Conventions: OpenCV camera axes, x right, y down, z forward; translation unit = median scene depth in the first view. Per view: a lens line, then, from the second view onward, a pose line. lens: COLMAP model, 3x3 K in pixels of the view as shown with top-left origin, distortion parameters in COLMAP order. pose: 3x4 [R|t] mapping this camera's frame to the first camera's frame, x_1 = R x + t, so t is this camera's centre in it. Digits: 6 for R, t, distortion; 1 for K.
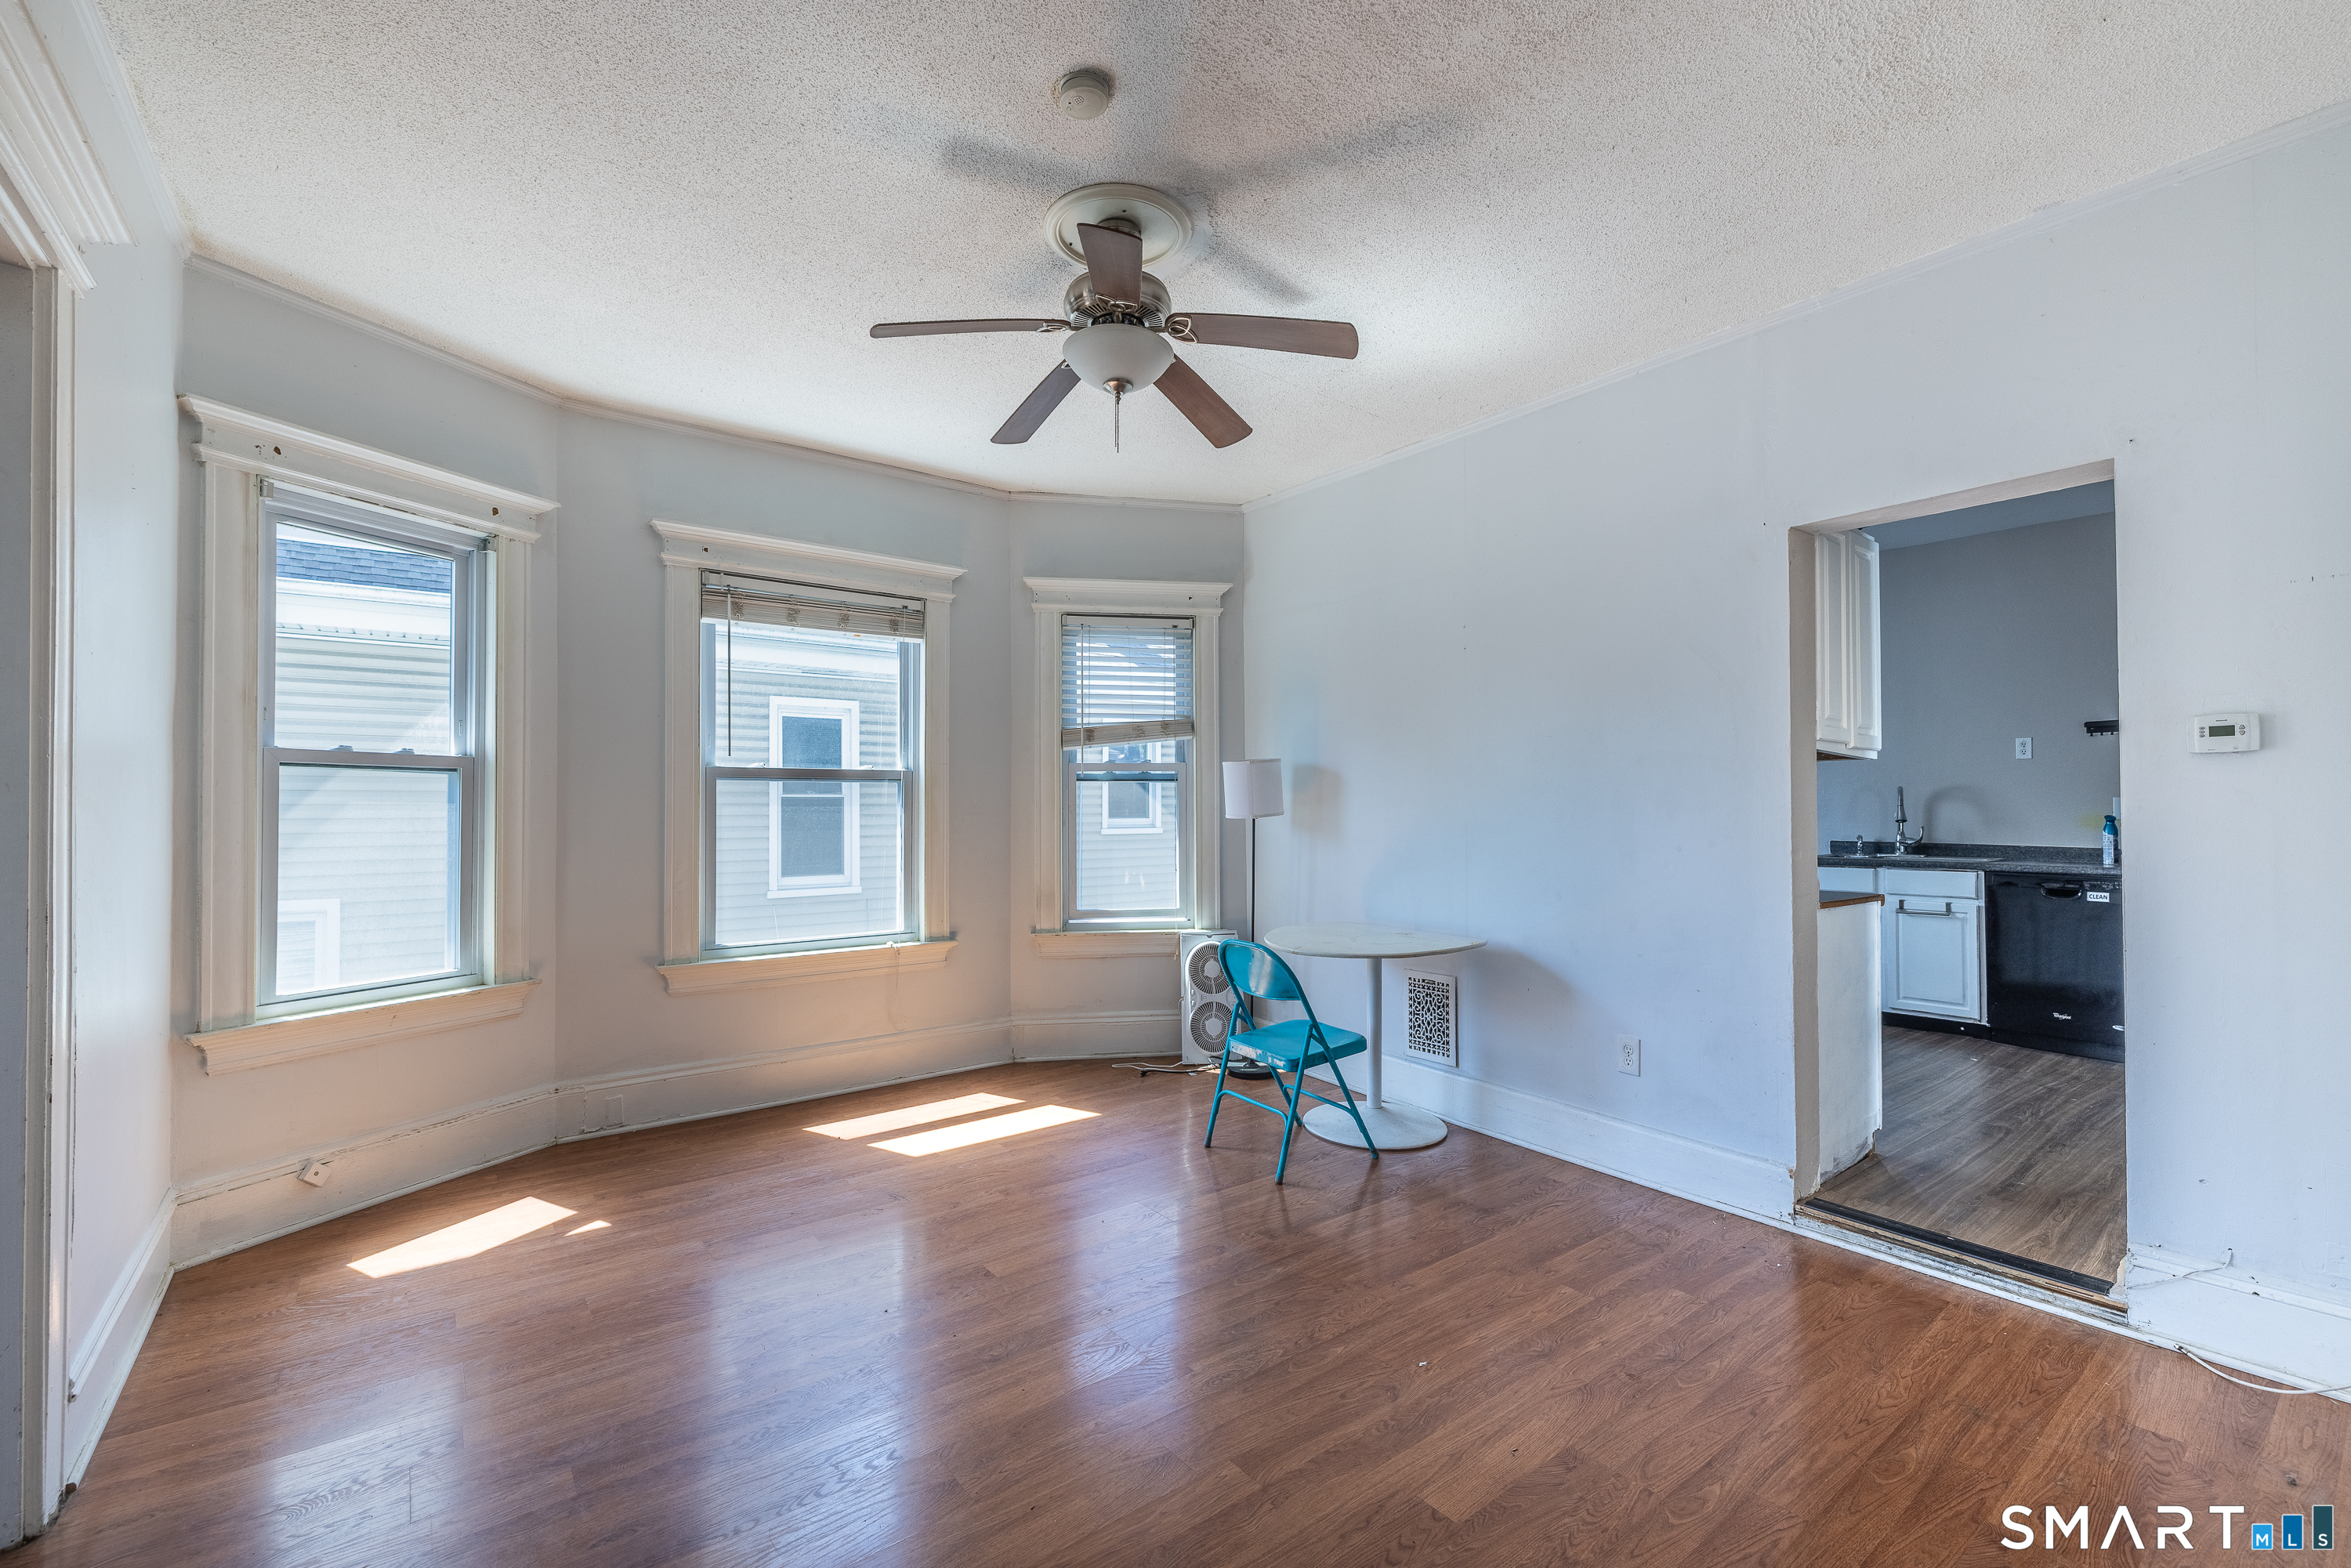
lens RADIAL K [[1034.5, 0, 1111.4], [0, 1034.5, 797.4], [0, 0, 1]] dist [0.001951, 0.001350]
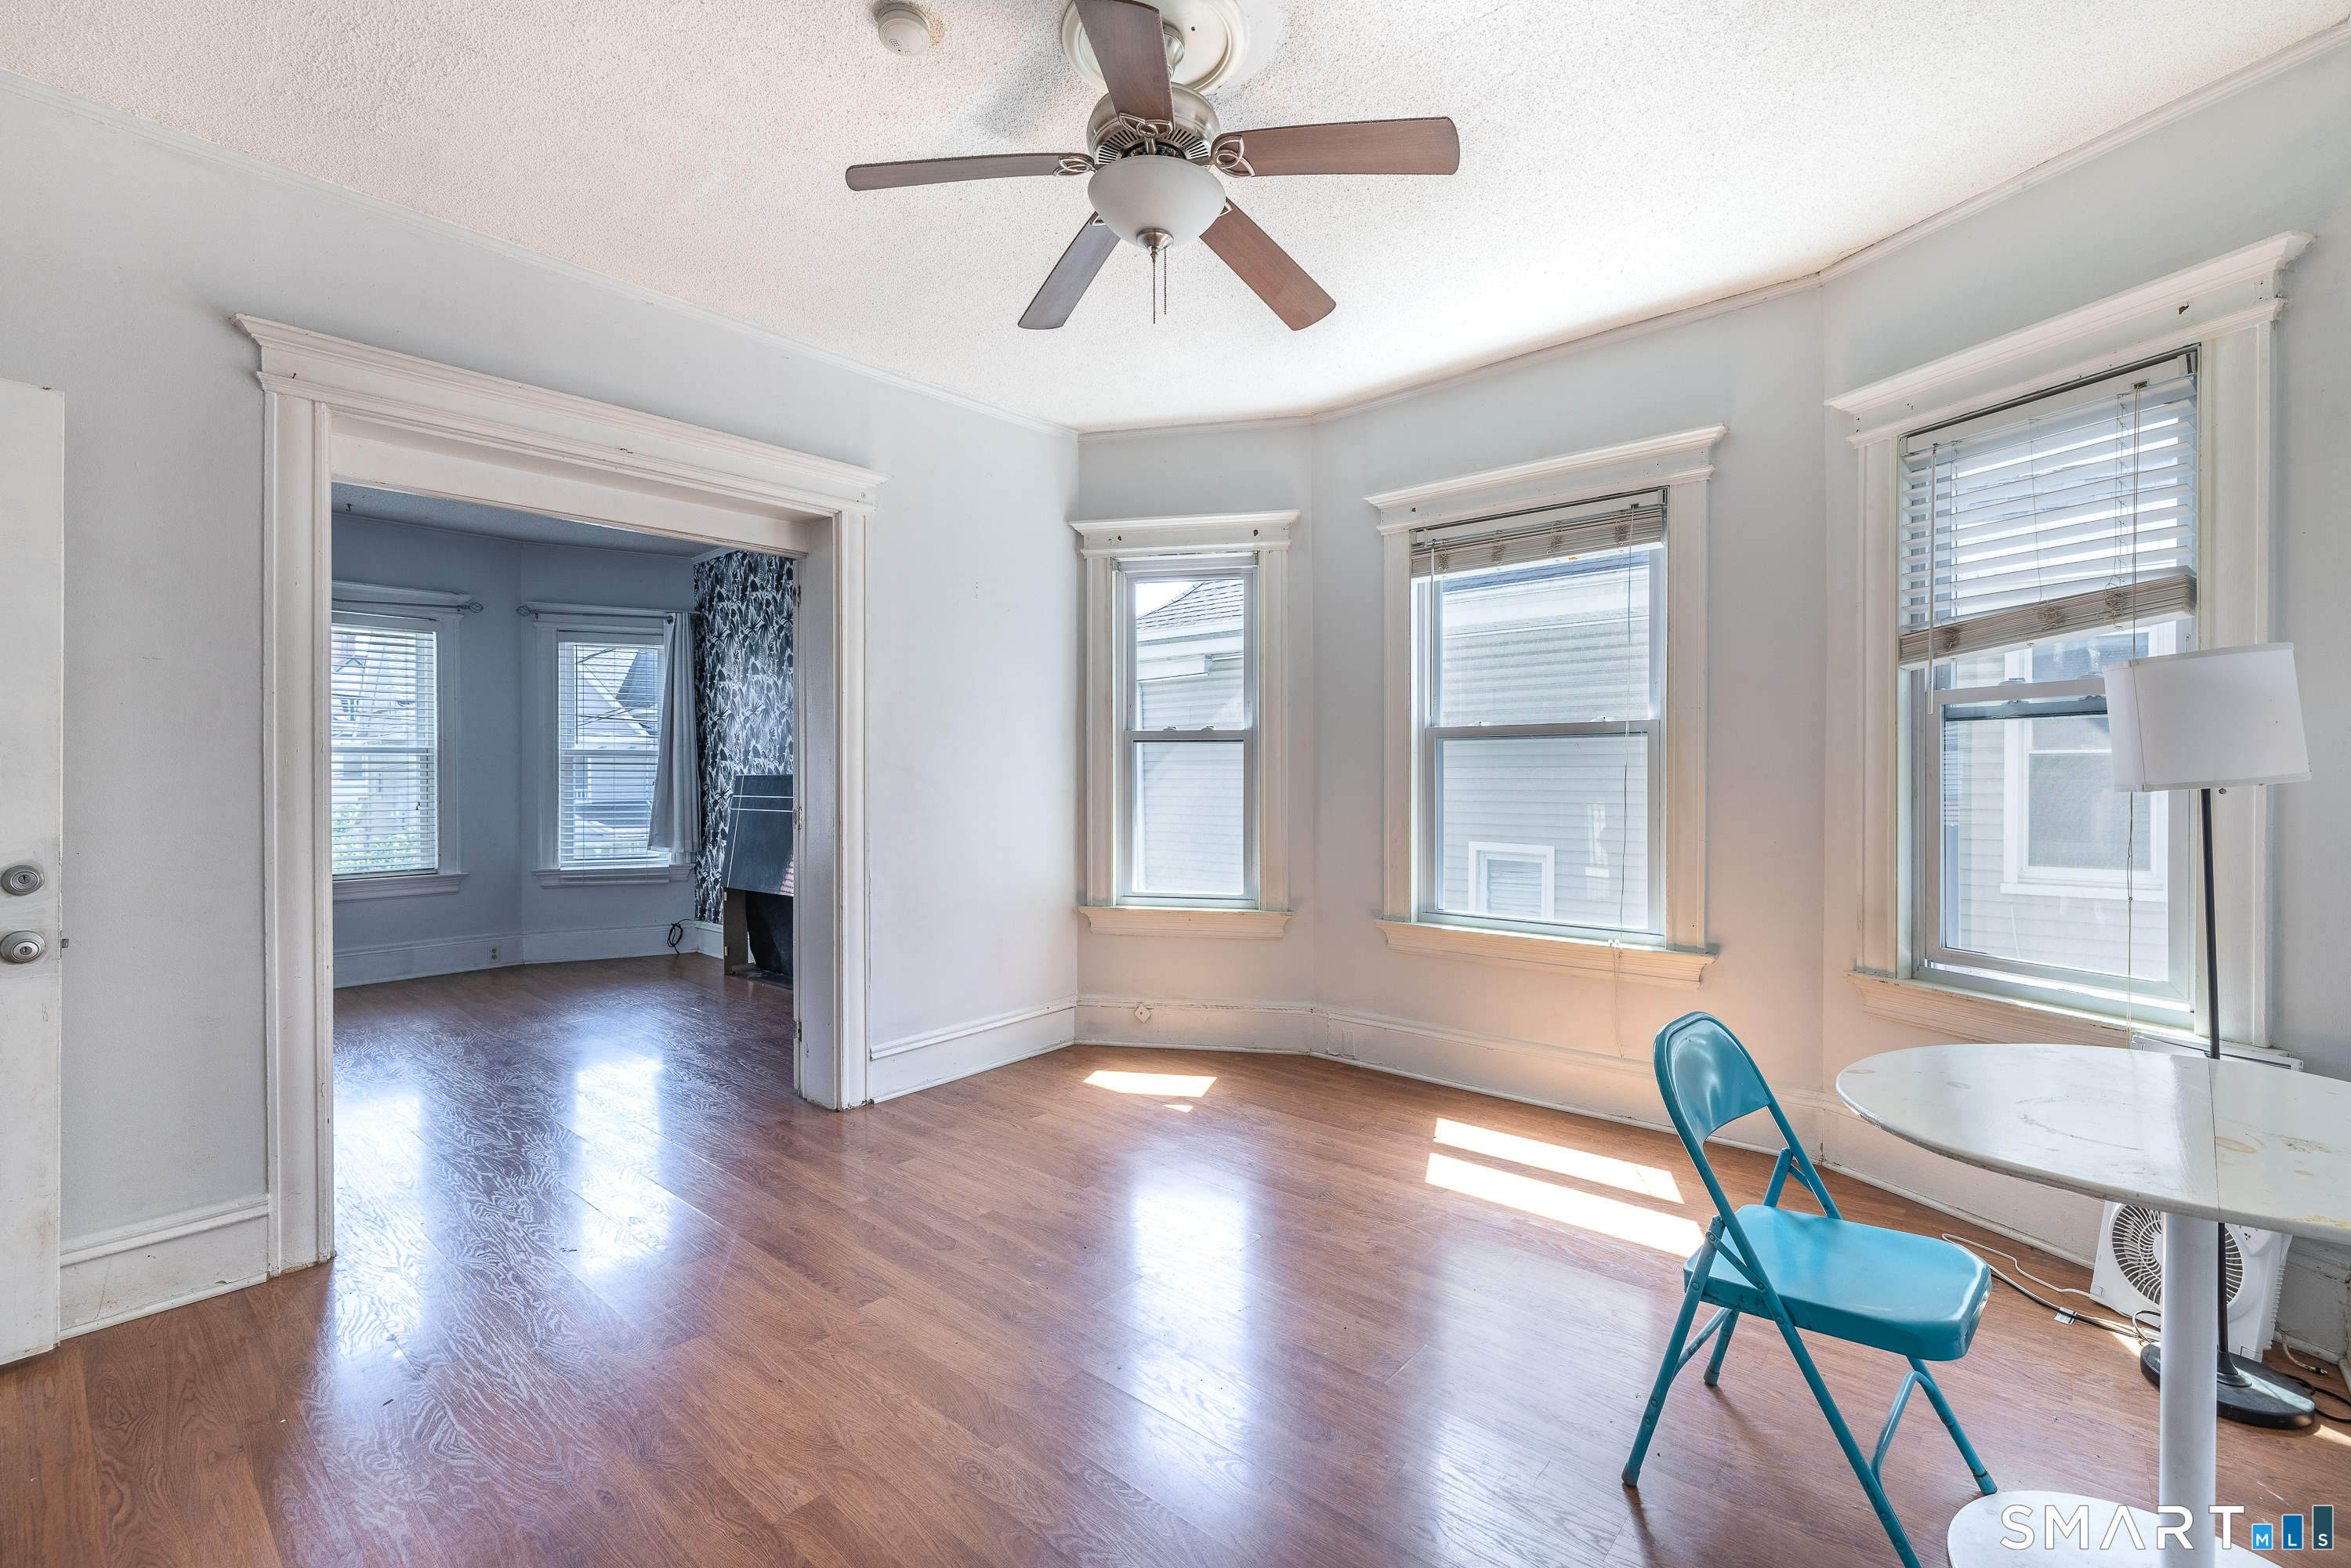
lens RADIAL K [[1034.5, 0, 1186.2], [0, 1034.5, 780.6], [0, 0, 1]] dist [0.001951, 0.001350]
pose [[0.199257, 0.010041, -0.979896, 0.531468], [0.011199, 0.999859, 0.012523, 0.005846], [0.979883, -0.013469, 0.199116, 0.573455]]
